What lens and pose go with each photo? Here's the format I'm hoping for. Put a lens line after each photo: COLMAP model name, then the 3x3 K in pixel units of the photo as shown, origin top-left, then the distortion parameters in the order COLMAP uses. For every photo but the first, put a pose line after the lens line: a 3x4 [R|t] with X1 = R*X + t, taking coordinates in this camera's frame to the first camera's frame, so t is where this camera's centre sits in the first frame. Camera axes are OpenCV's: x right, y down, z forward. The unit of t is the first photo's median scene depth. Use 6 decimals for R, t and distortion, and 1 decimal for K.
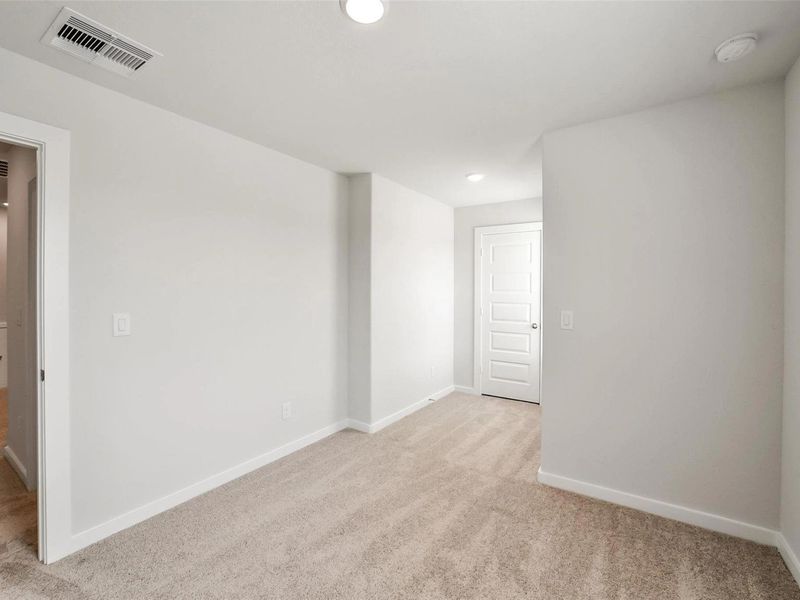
lens RADIAL K [[353.8, 0, 384.6], [0, 353.8, 290.4], [0, 0, 1]] dist [-0.000135, 0.000230]
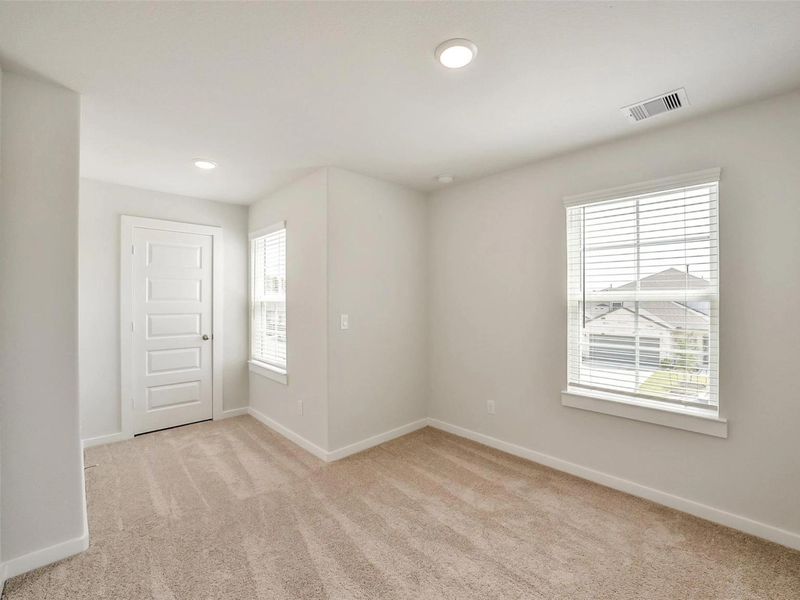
lens RADIAL K [[364.6, 0, 398.8], [0, 364.6, 296.3], [0, 0, 1]] dist [0.000021, 0.000241]
pose [[0.208724, 0.008963, 0.977933, -0.493000], [0.002732, 0.999949, -0.009748, 0.004202], [-0.977971, 0.004707, 0.208689, 0.368285]]
